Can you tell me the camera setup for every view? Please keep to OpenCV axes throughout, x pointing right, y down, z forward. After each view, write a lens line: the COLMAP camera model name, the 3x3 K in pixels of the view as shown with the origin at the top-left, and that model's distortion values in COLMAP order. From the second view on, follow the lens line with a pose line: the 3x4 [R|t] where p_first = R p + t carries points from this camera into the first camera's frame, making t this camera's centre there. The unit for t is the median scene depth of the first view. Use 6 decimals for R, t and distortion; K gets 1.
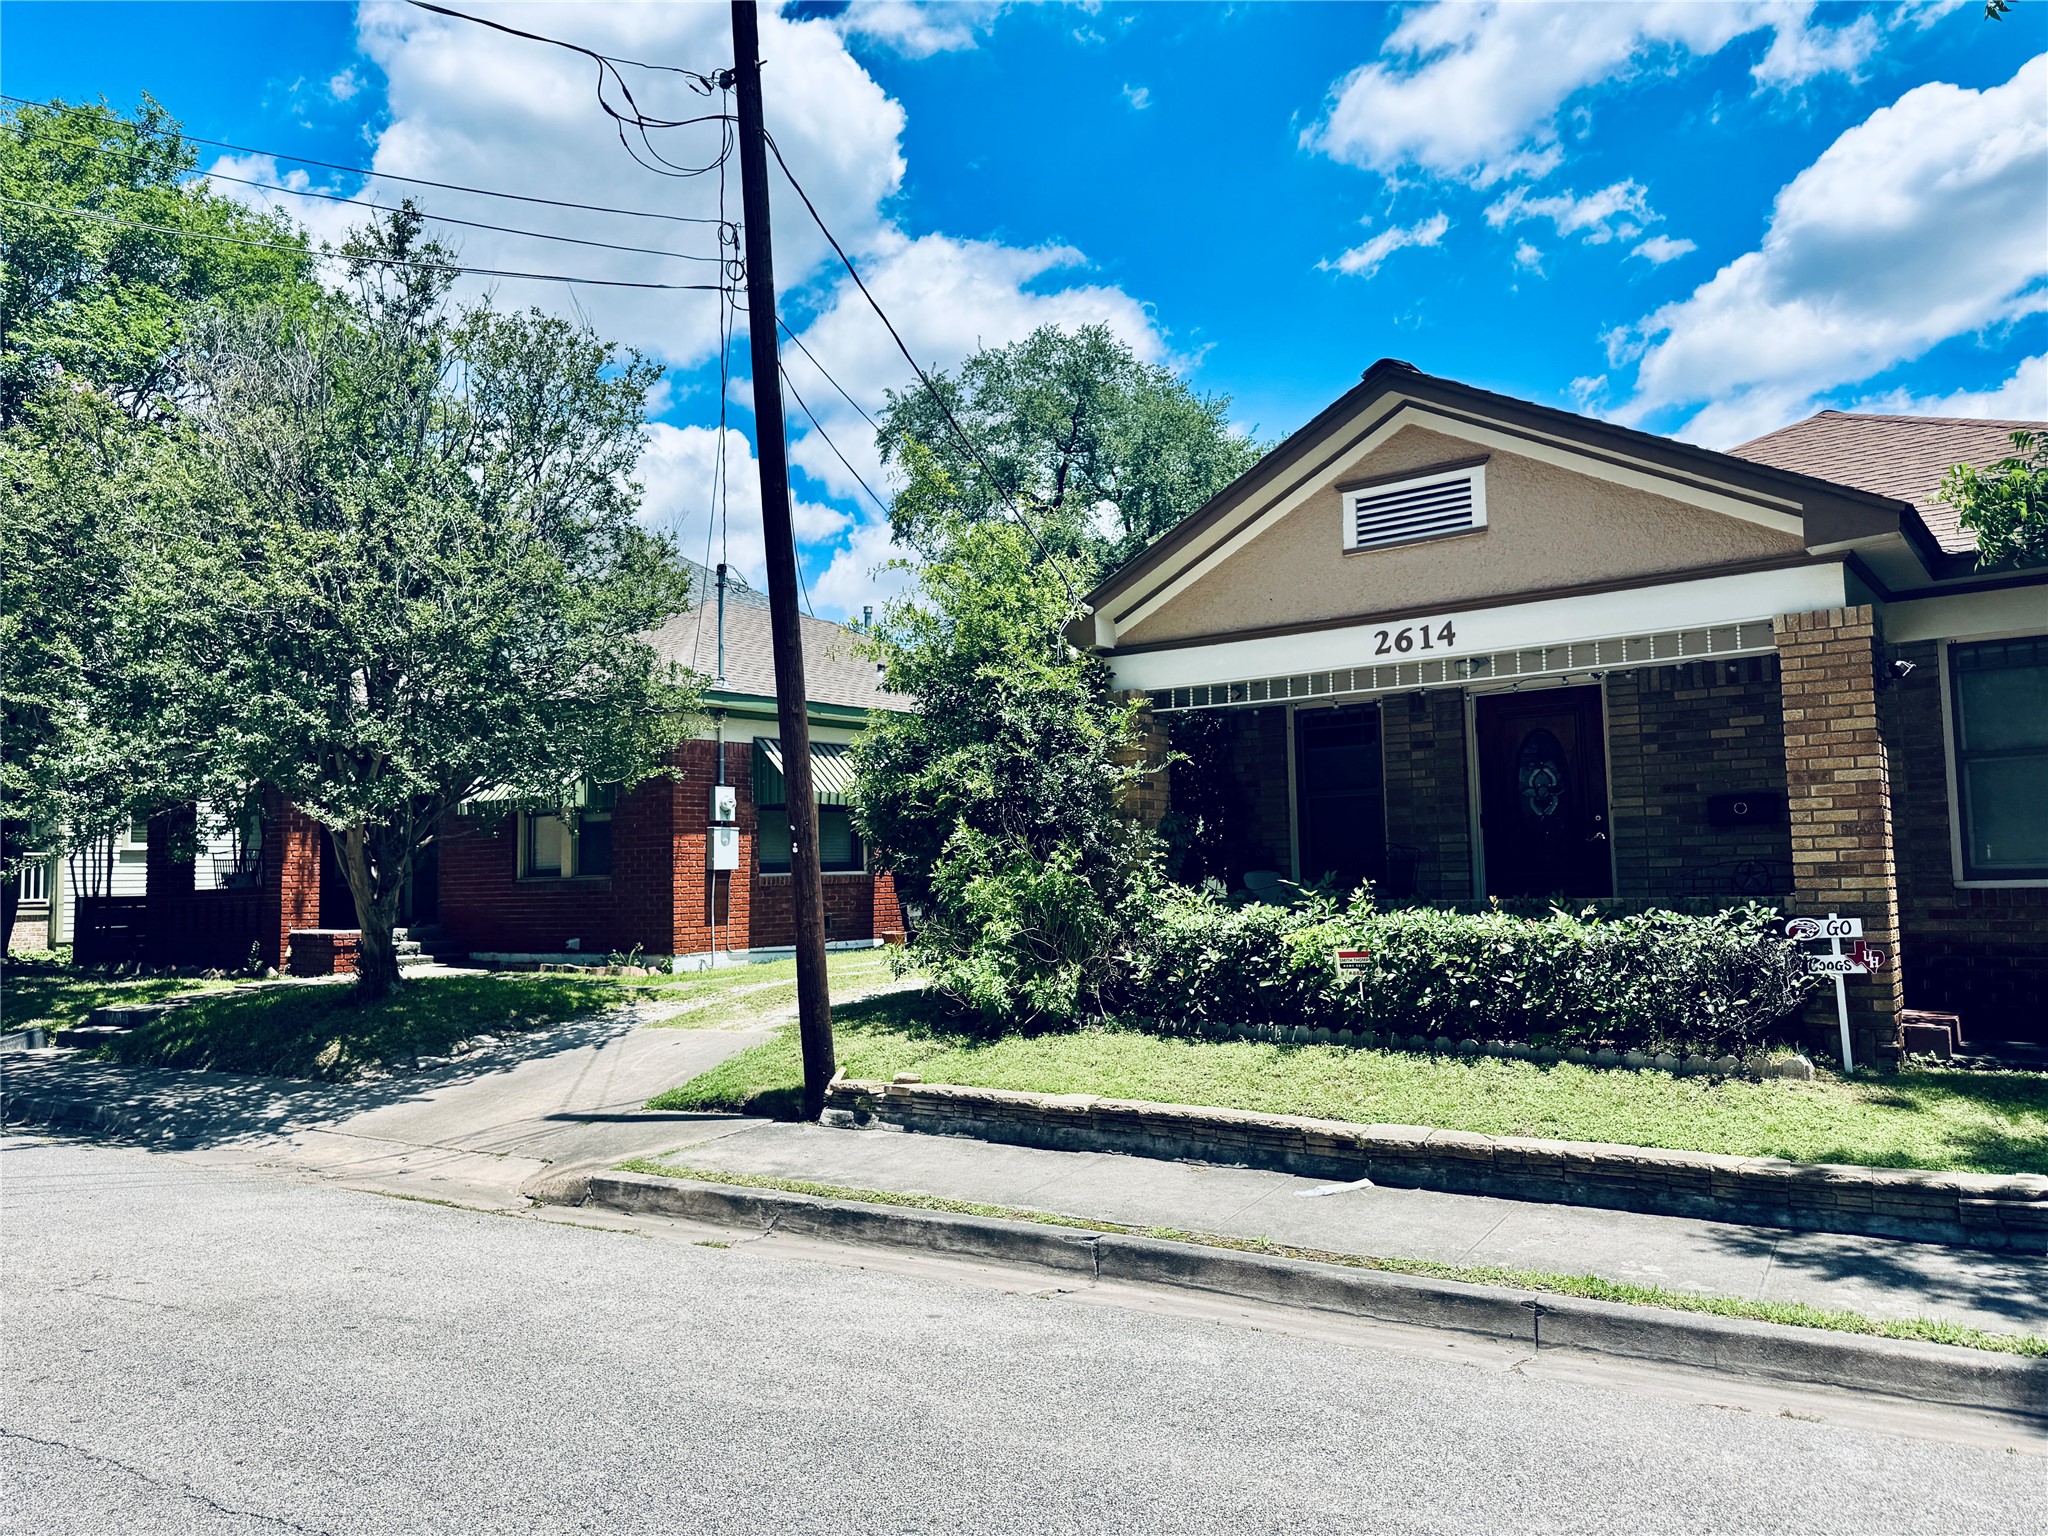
lens RADIAL K [[1430.3, 0, 1024.0], [0, 1430.3, 768.0], [0, 0, 1]] dist [0.126902, -0.164638]
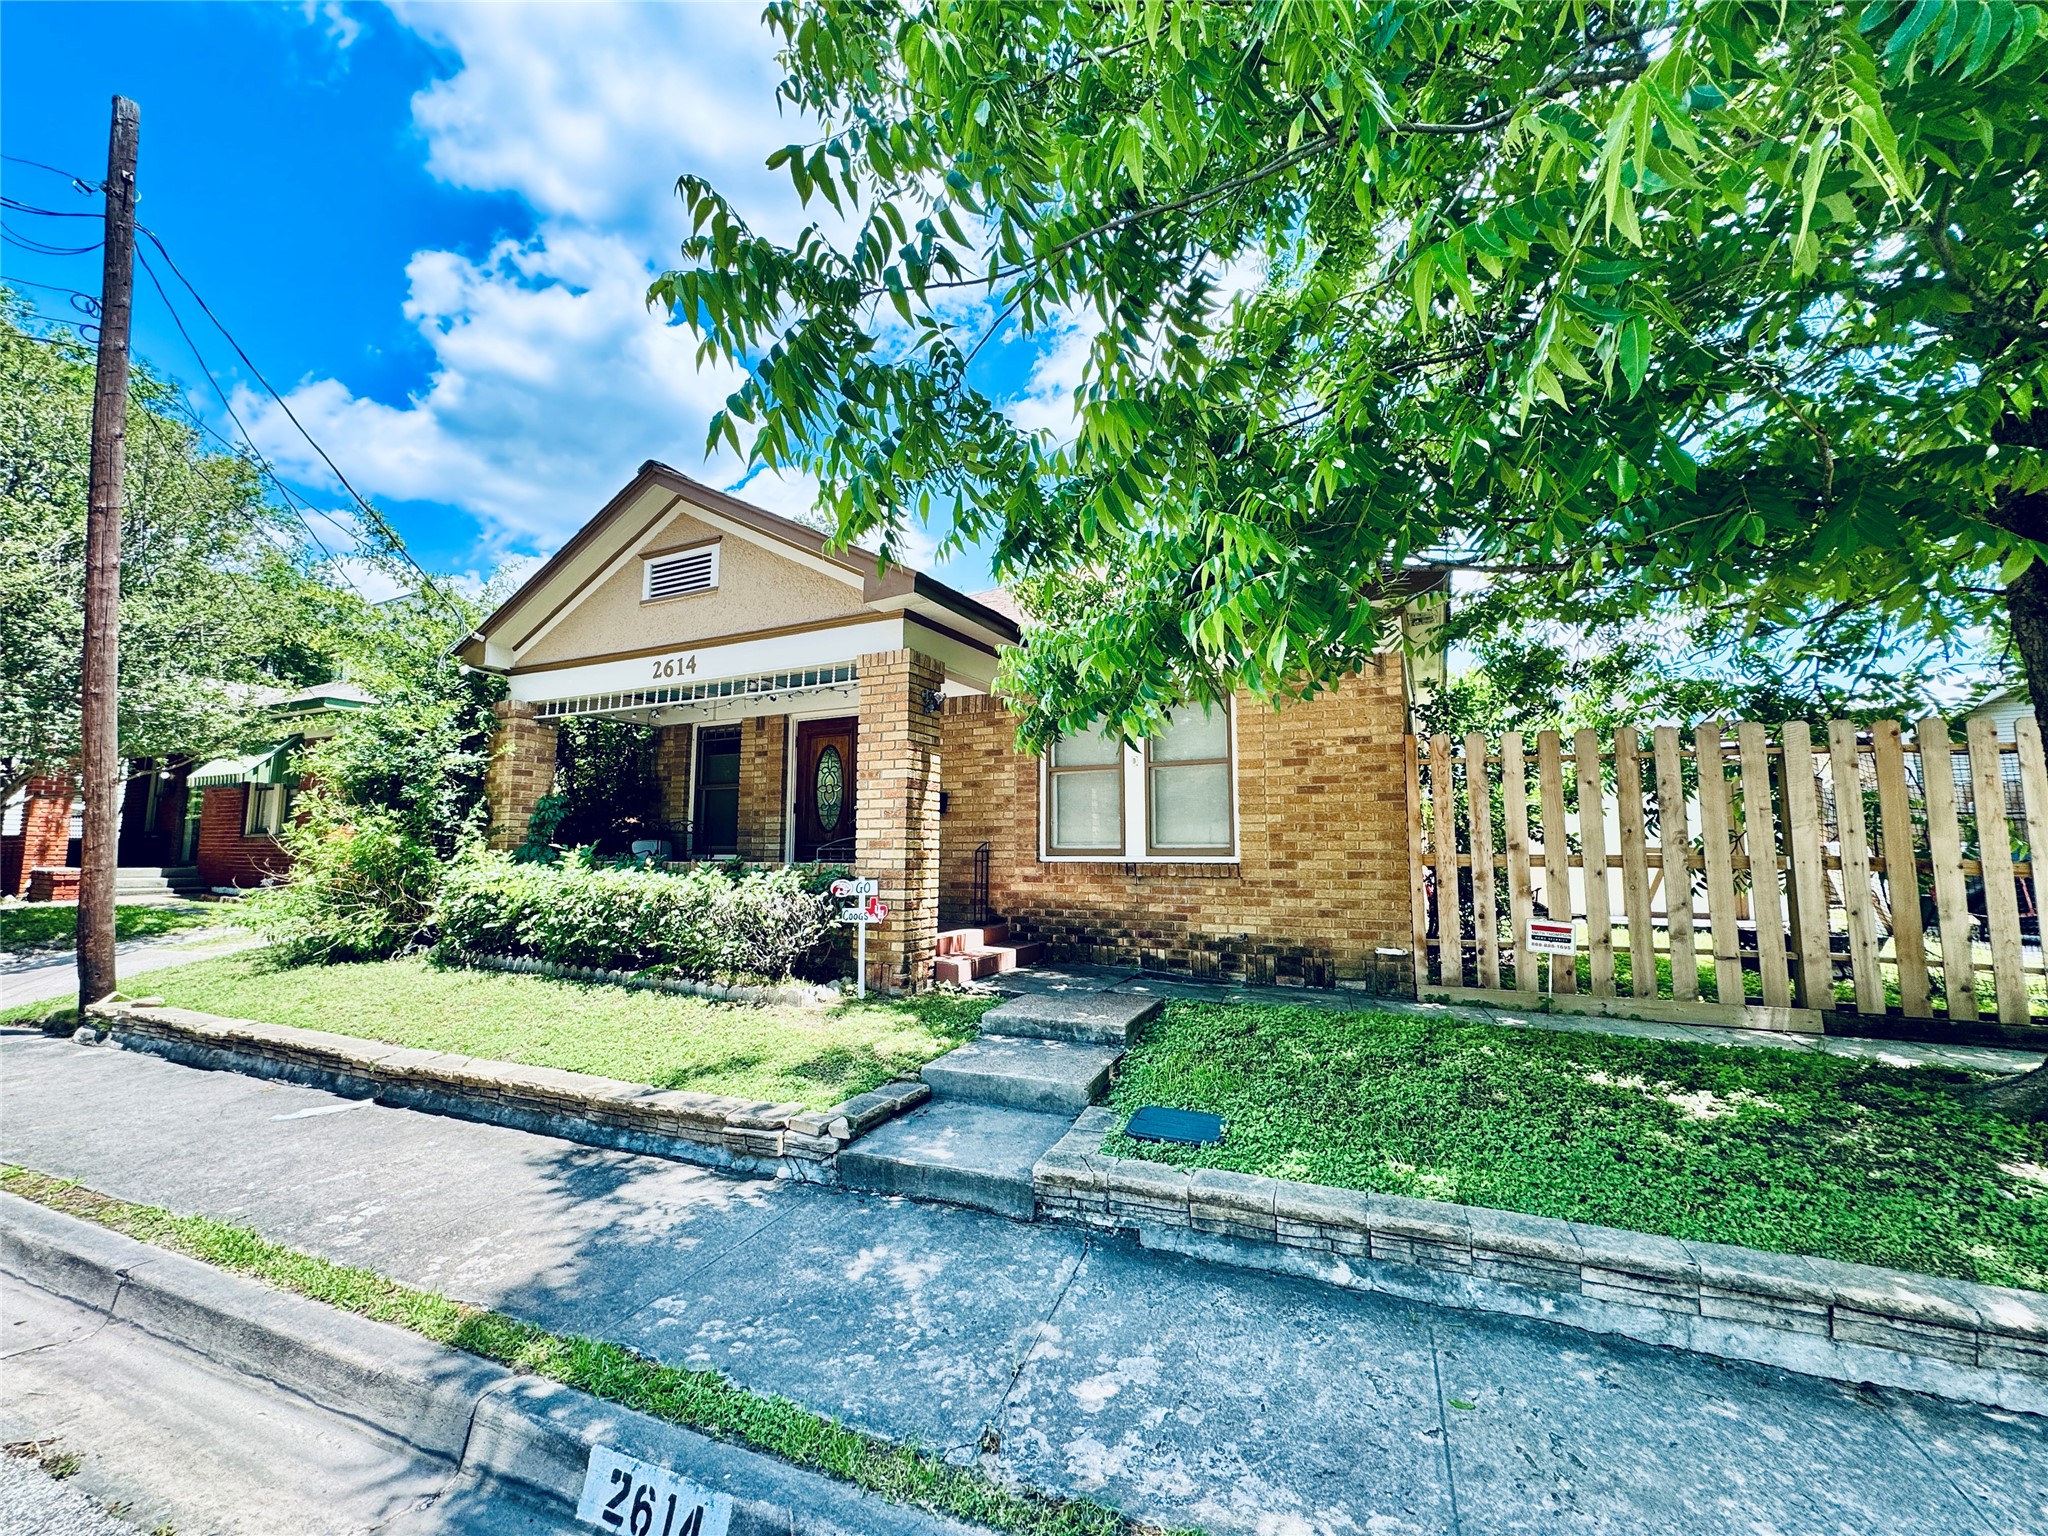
lens RADIAL K [[805.2, 0, 1024.0], [0, 805.2, 768.0], [0, 0, 1]] dist [-0.008314, 0.000540]
pose [[0.983952, 0.041776, 0.173473, 0.471371], [-0.036947, 0.998837, -0.030978, 0.015269], [-0.174565, 0.024072, 0.984351, 0.210083]]
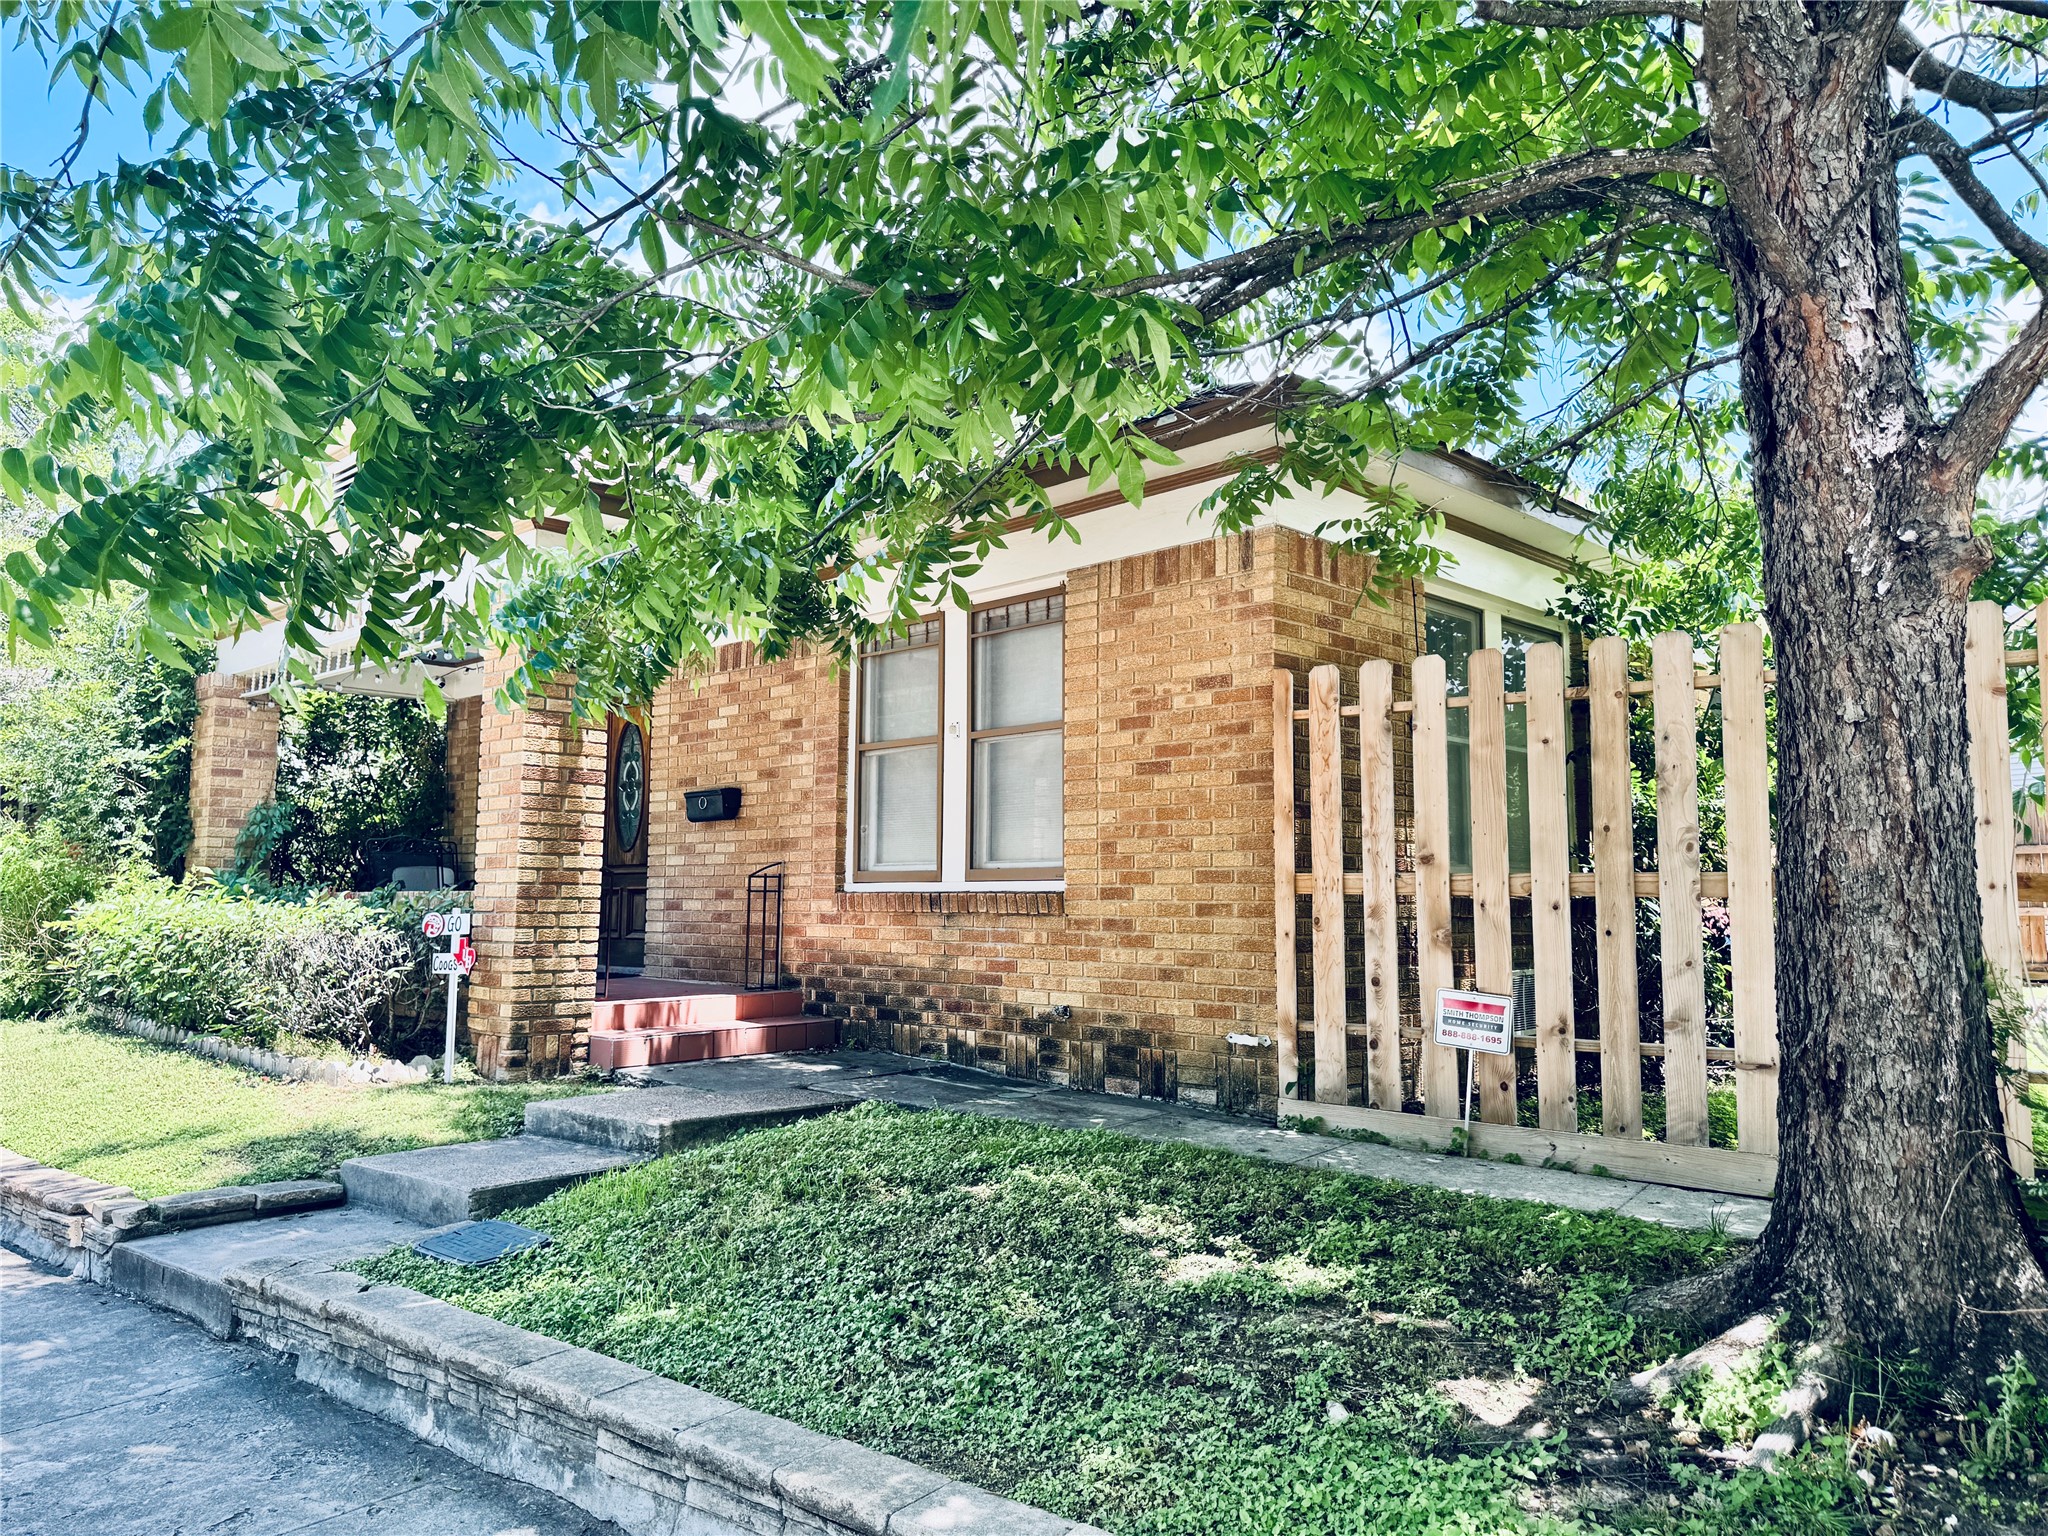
lens RADIAL K [[1430.3, 0, 1024.0], [0, 1430.3, 768.0], [0, 0, 1]] dist [0.126902, -0.164638]
pose [[0.991316, 0.013985, -0.130752, 0.855231], [-0.015451, 0.999829, -0.010205, 0.012048], [0.130587, 0.012137, 0.991363, 0.110706]]
